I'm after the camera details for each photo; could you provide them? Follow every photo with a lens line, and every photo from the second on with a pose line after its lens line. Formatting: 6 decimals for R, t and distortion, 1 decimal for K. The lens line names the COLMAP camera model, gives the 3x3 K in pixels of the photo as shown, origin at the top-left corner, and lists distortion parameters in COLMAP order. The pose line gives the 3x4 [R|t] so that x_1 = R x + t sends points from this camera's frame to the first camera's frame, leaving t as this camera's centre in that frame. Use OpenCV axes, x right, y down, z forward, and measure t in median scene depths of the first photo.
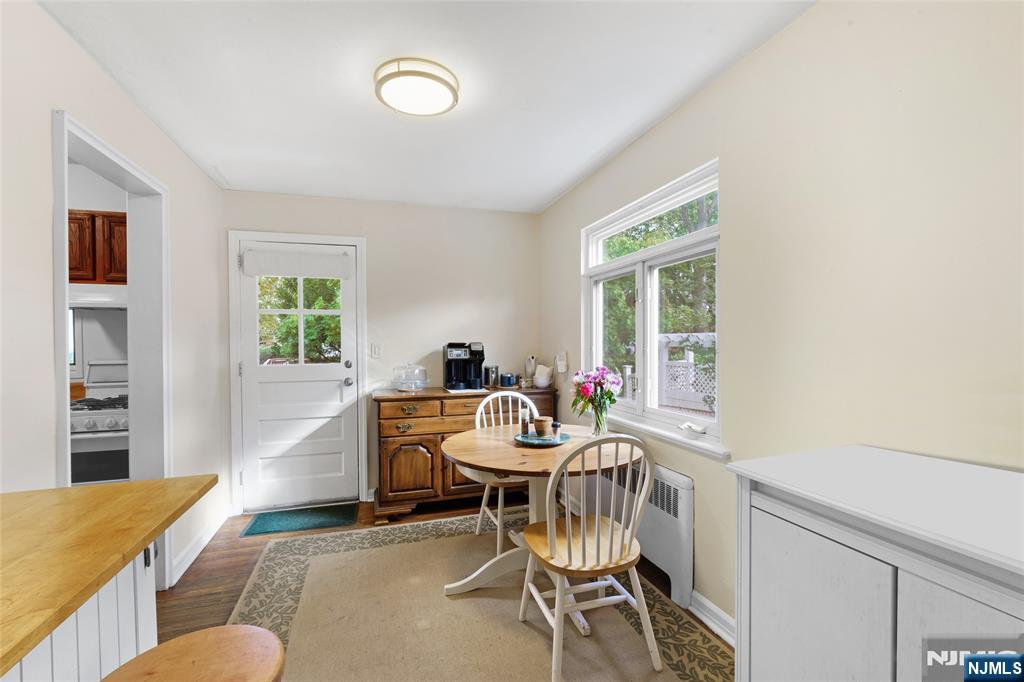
lens RADIAL K [[445.4, 0, 512.0], [0, 445.4, 341.0], [0, 0, 1]] dist [-0.001333, 0.000096]
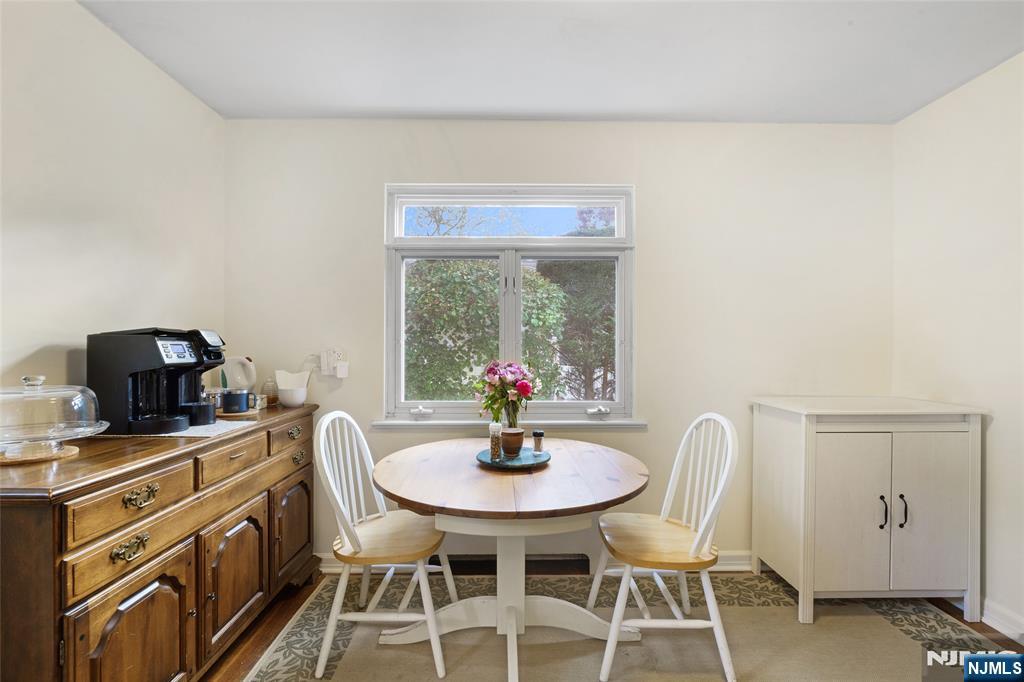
lens RADIAL K [[443.1, 0, 512.0], [0, 443.1, 341.0], [0, 0, 1]] dist [-0.000183, 0.000085]
pose [[0.276406, 0.006859, 0.961016, -0.513589], [0.004104, 0.999957, -0.008317, 0.024012], [-0.961032, 0.006243, 0.276366, 0.593156]]
